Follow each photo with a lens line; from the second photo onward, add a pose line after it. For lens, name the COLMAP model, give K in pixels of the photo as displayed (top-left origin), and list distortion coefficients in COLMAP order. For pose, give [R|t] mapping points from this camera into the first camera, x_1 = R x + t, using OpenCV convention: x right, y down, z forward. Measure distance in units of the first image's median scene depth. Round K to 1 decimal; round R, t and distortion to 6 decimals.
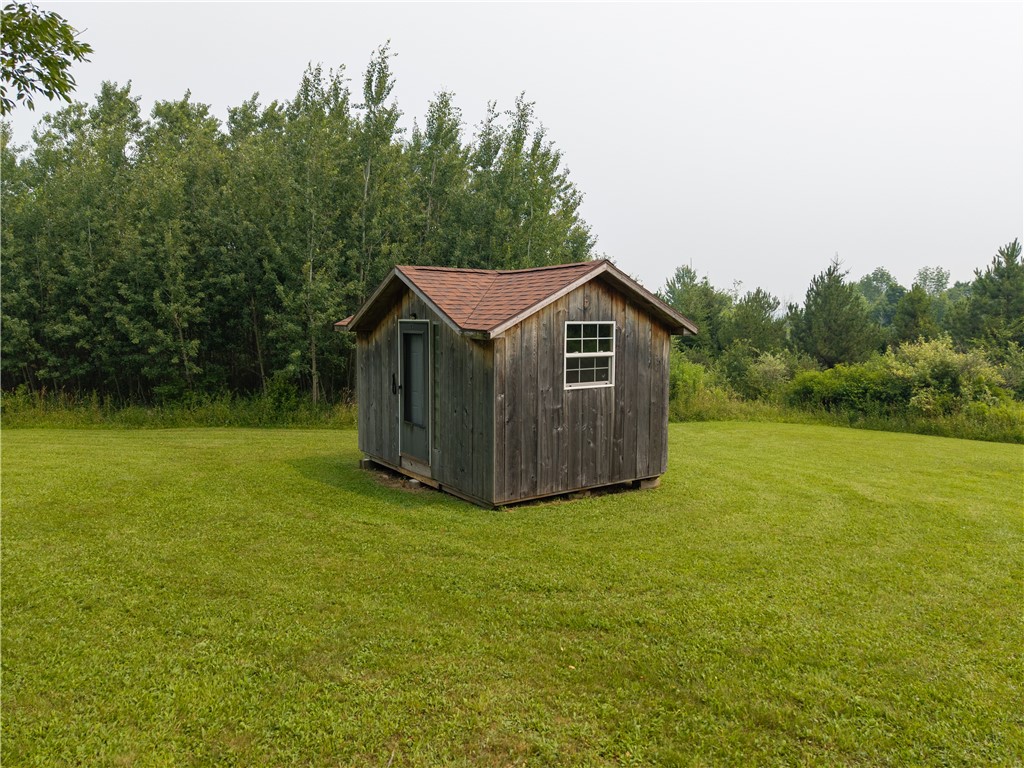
lens RADIAL K [[685.7, 0, 506.3], [0, 685.7, 375.1], [0, 0, 1]] dist [0.021032, -0.020775]
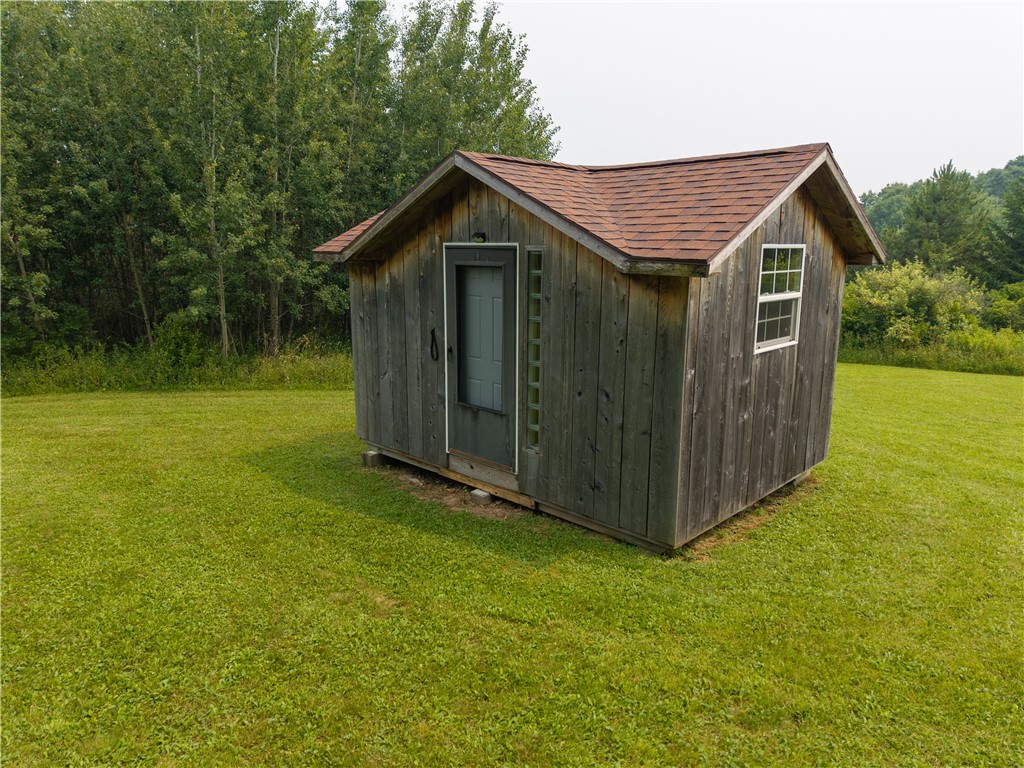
lens RADIAL K [[685.7, 0, 513.1], [0, 685.7, 386.1], [0, 0, 1]] dist [0.021032, -0.020775]
pose [[0.980648, -0.040243, 0.191599, -0.211679], [0.016766, 0.992313, 0.122609, -0.025728], [-0.195061, -0.117024, 0.973785, 0.346525]]
